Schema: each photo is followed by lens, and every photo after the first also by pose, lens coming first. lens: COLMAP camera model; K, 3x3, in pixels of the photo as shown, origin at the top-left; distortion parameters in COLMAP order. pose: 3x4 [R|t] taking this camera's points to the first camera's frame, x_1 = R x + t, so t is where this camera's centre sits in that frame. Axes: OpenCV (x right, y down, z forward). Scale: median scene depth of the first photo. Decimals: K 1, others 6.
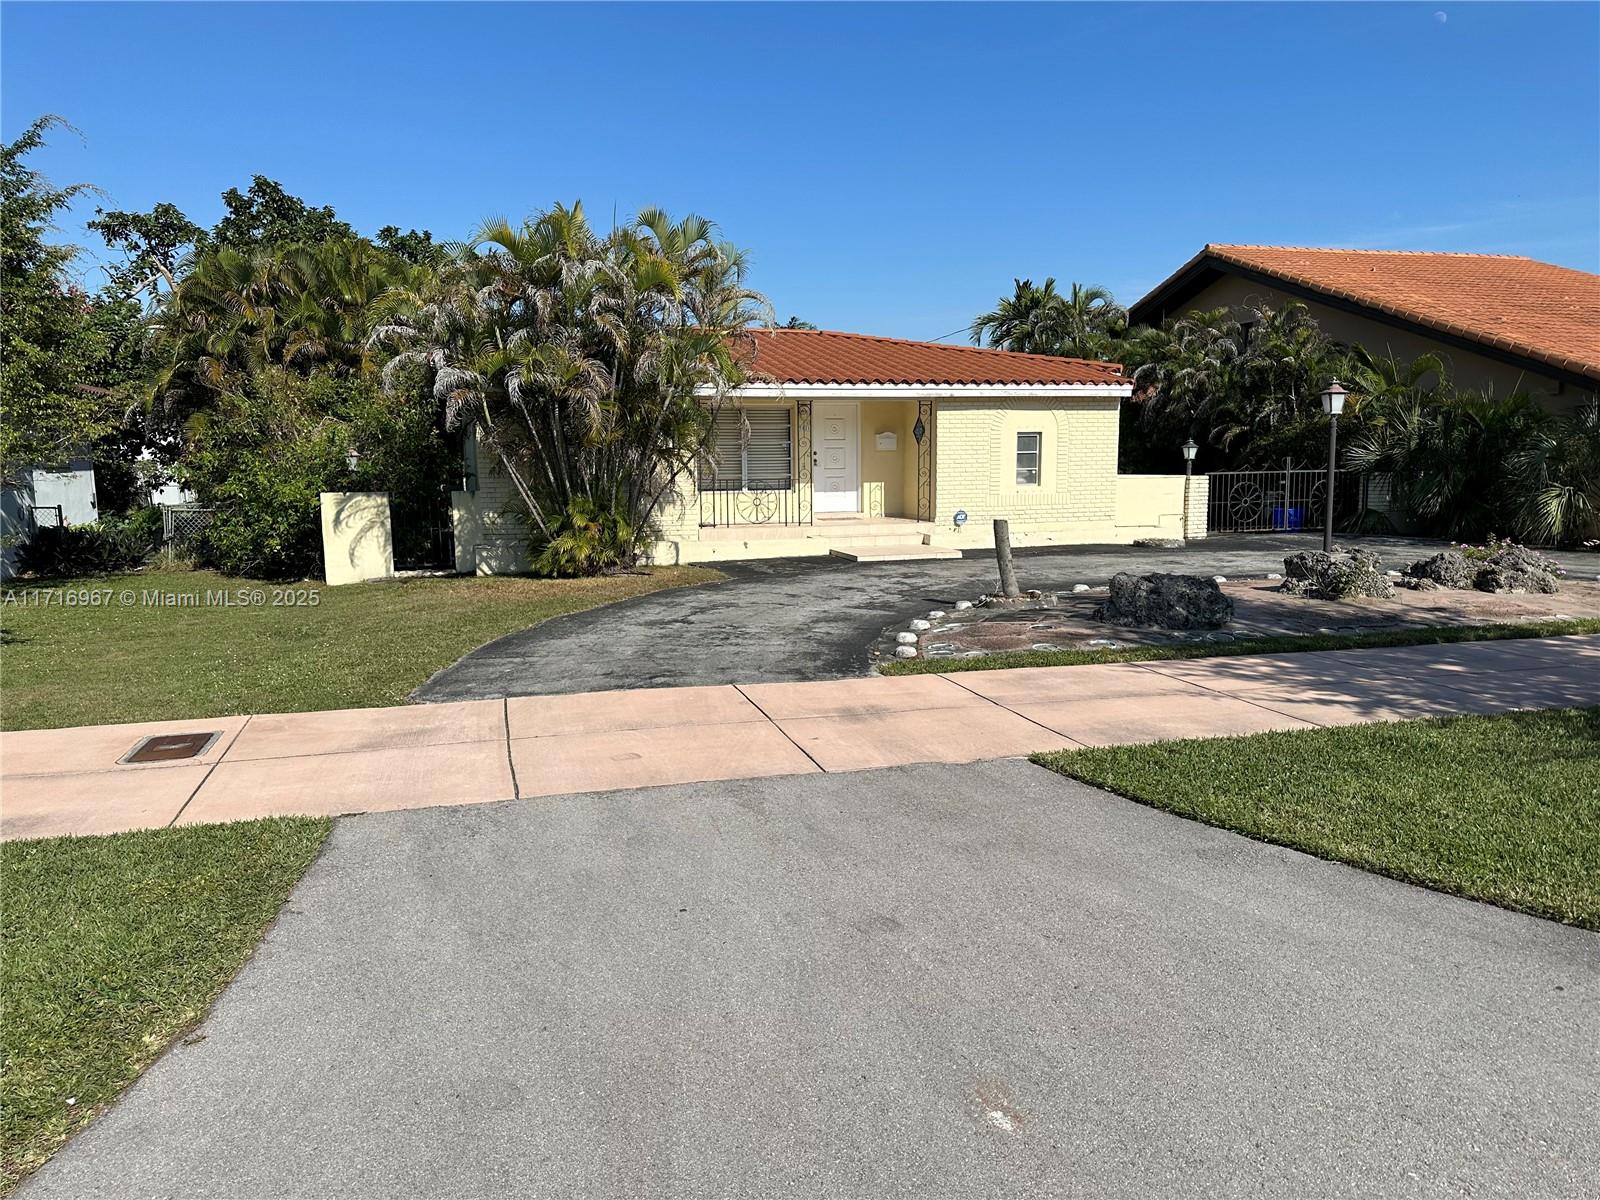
lens RADIAL K [[1109.1, 0, 805.9], [0, 1109.1, 610.3], [0, 0, 1]] dist [0.139681, -0.213095]
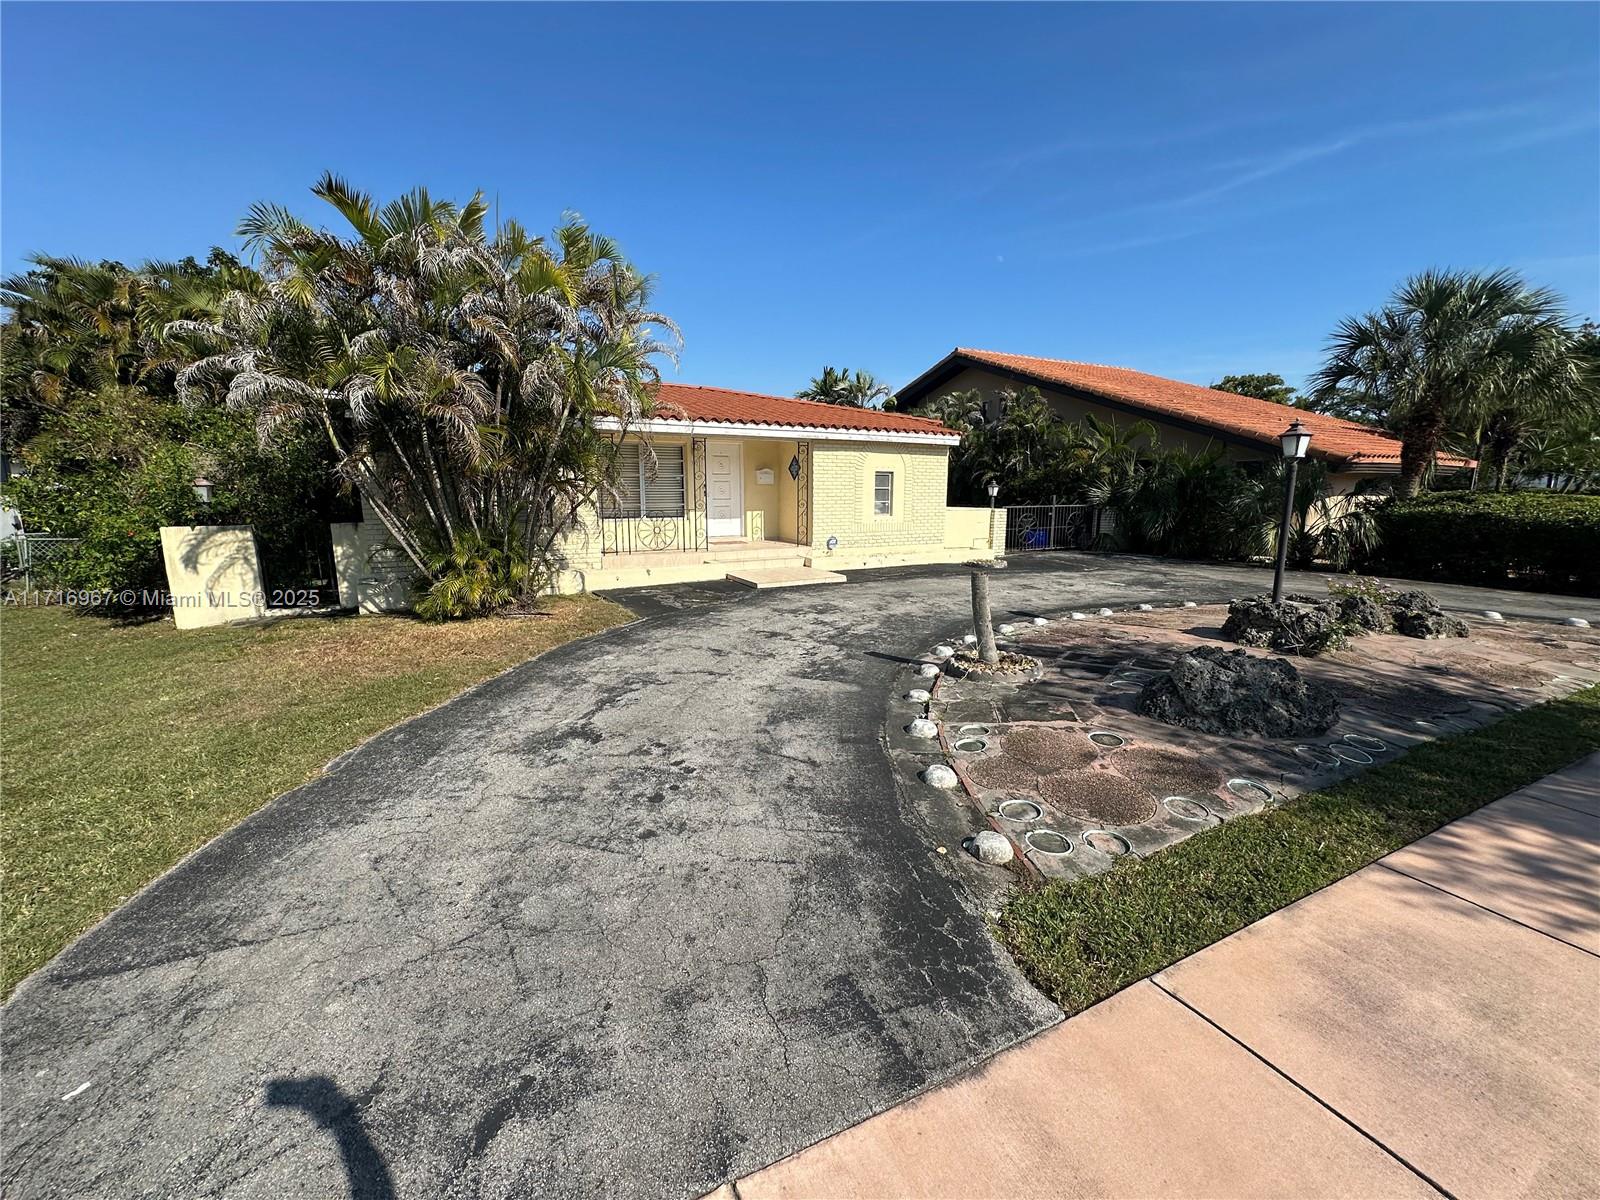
lens RADIAL K [[646.4, 0, 795.4], [0, 646.4, 599.9], [0, 0, 1]] dist [-0.001550, -0.000001]
pose [[0.980739, -0.020718, 0.194221, -0.039439], [0.013624, 0.999193, 0.037788, -0.057334], [-0.194847, -0.034414, 0.980230, 0.391455]]
